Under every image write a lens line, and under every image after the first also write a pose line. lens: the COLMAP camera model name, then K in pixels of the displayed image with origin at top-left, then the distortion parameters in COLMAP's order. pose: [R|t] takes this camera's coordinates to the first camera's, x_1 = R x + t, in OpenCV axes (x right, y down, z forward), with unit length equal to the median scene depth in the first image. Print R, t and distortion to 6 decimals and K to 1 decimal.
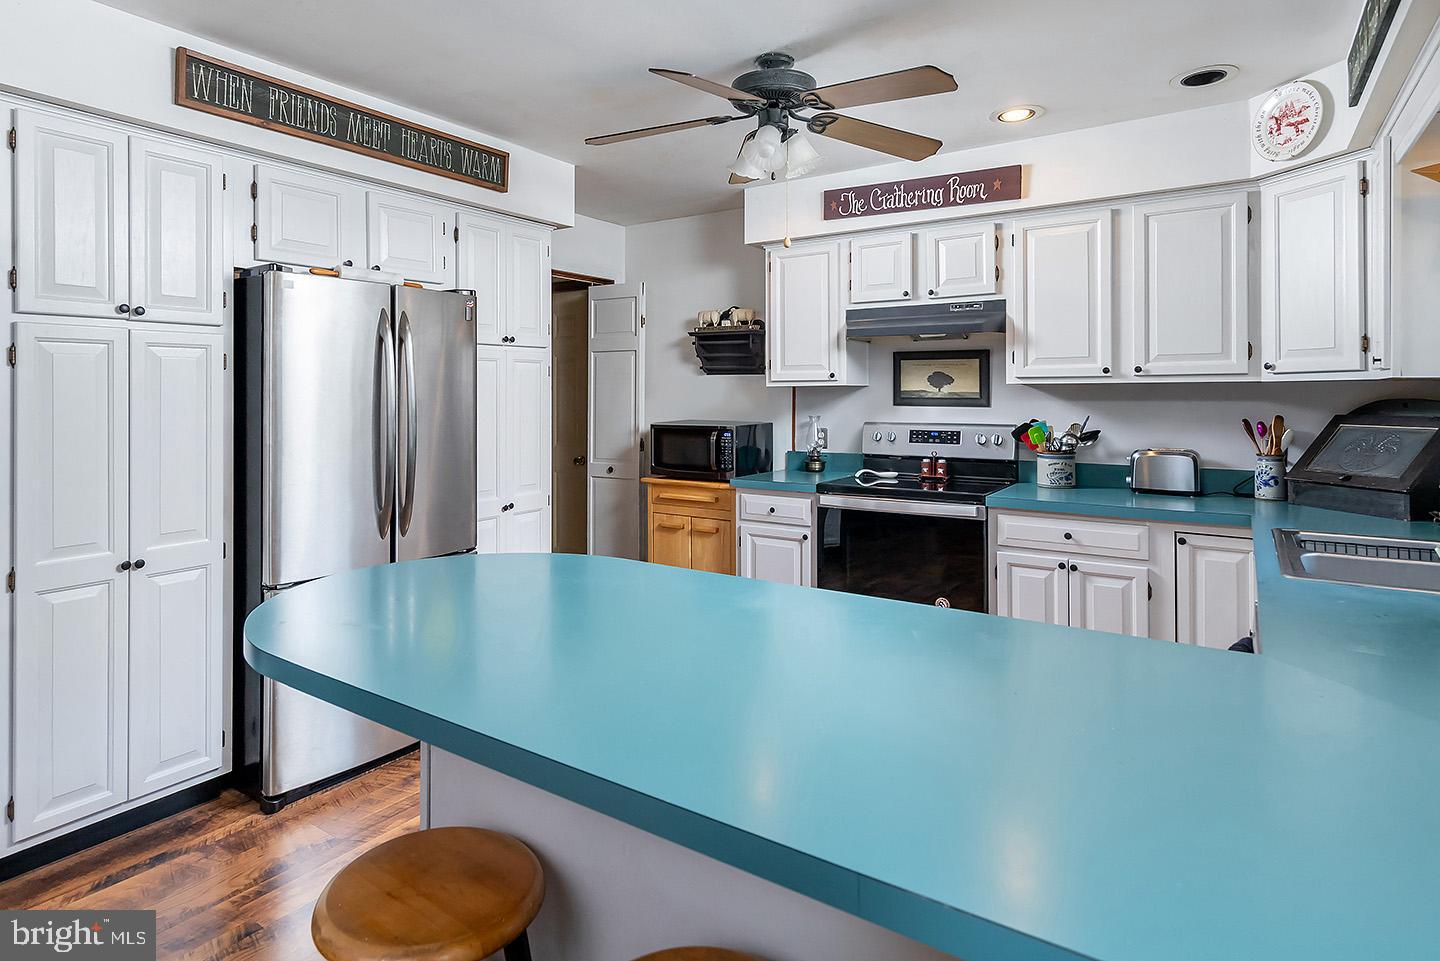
lens RADIAL K [[771.6, 0, 726.2], [0, 771.6, 379.5], [0, 0, 1]] dist [0.003468, 0.000091]
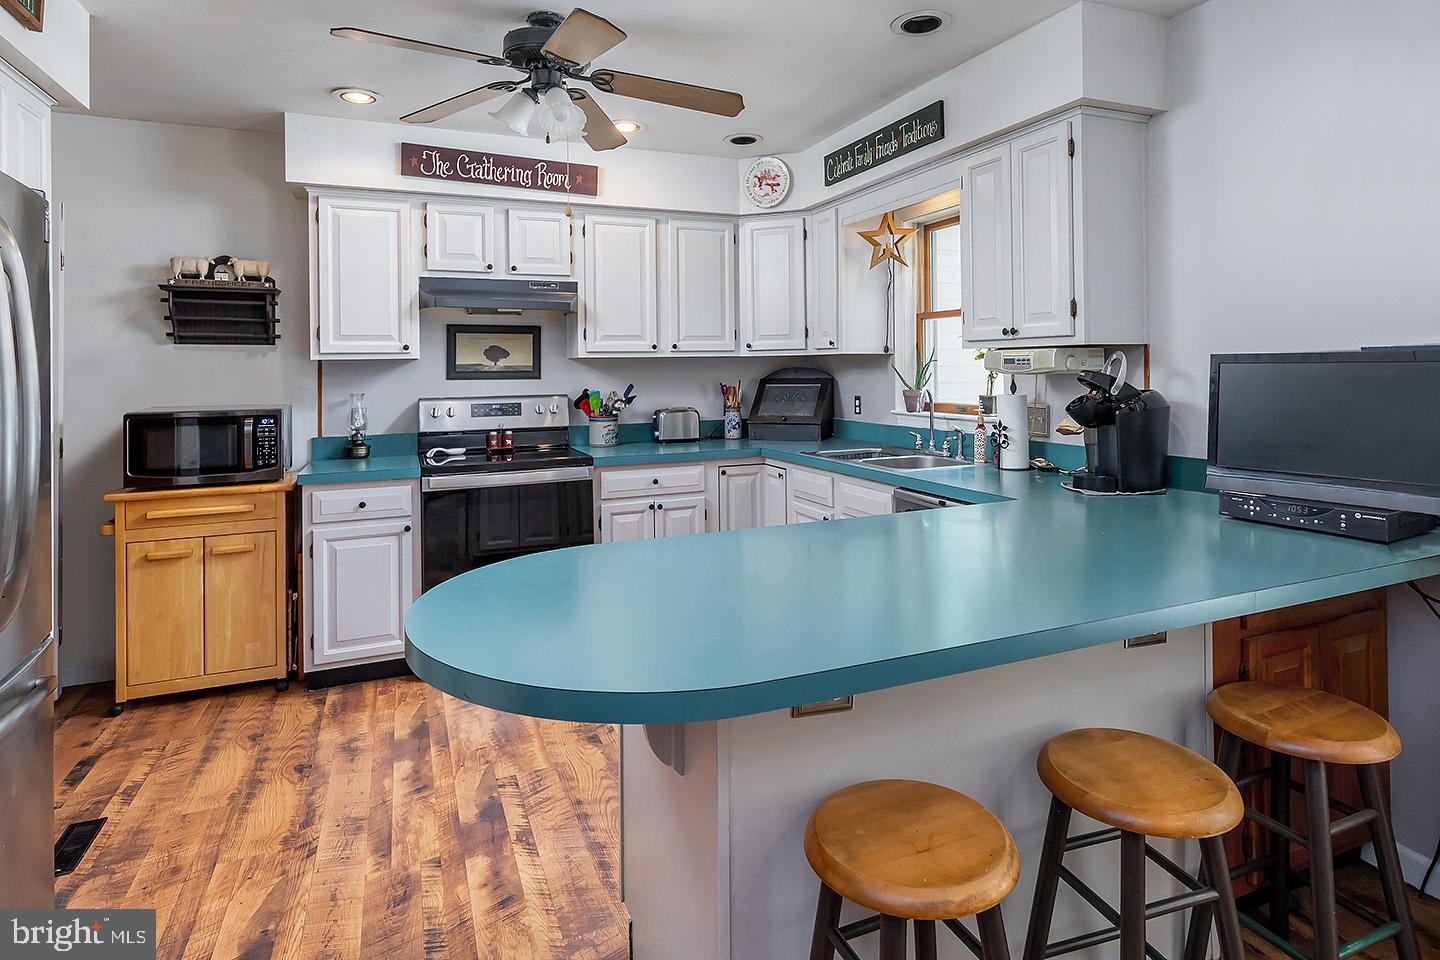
lens RADIAL K [[761.0, 0, 727.5], [0, 761.0, 353.4], [0, 0, 1]] dist [0.006835, 0.000102]
pose [[0.544791, 0.010225, 0.838510, -0.423708], [-0.004166, 0.999946, -0.009487, 0.008804], [-0.838562, 0.001675, 0.544804, 0.204984]]
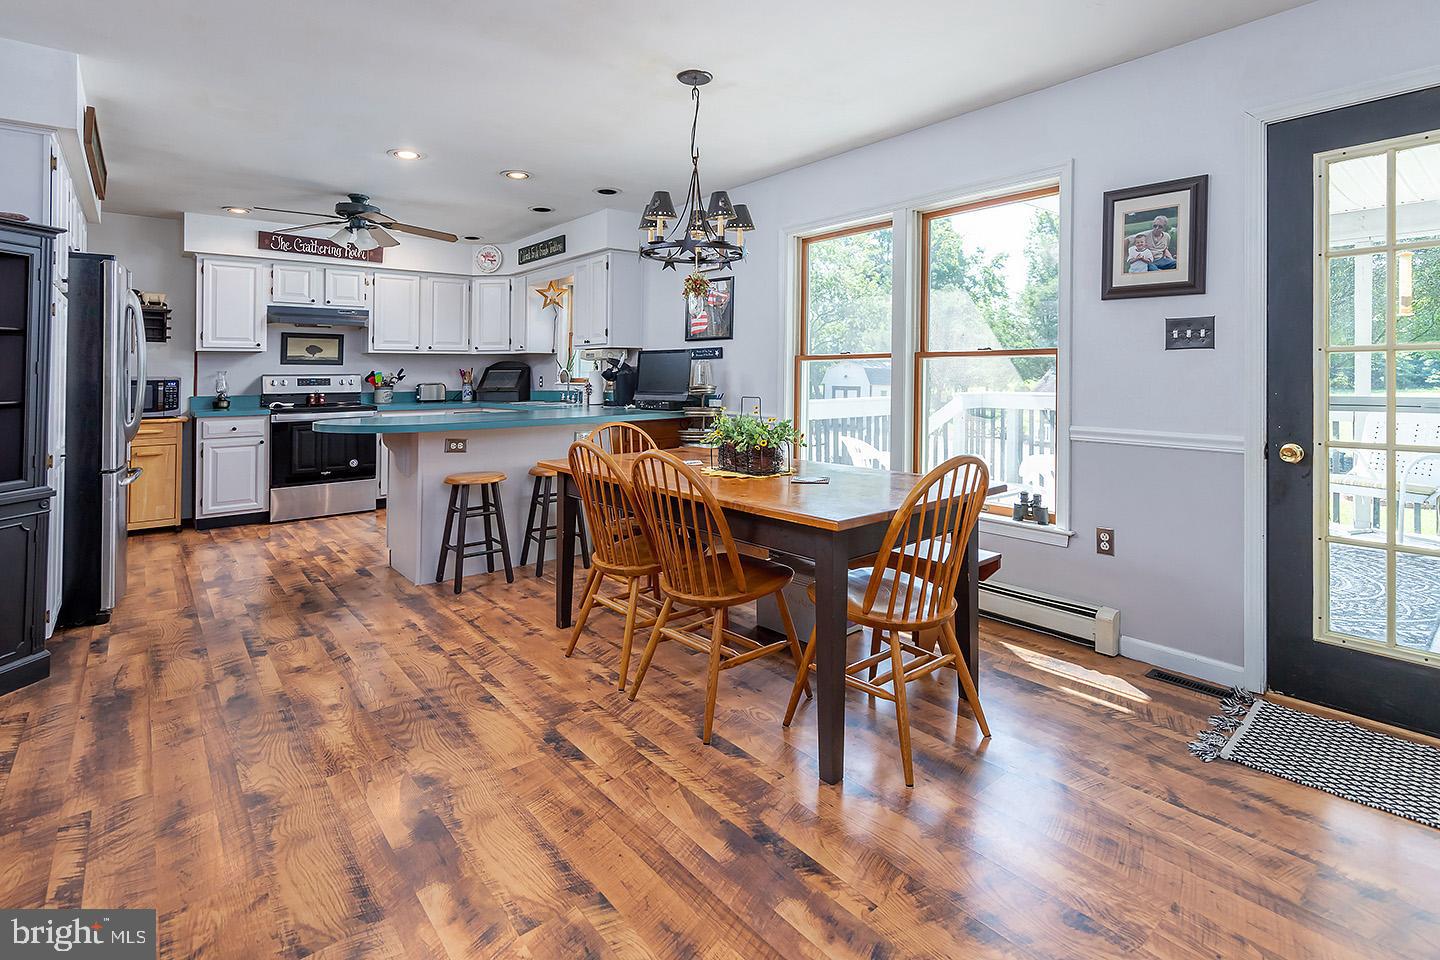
lens RADIAL K [[637.6, 0, 750.1], [0, 637.6, 348.7], [0, 0, 1]] dist [0.003472, 0.000253]
pose [[0.218718, 0.035712, 0.975134, -0.981043], [-0.007379, 0.999362, -0.034944, 0.043556], [-0.975760, 0.000447, 0.218842, -0.309218]]
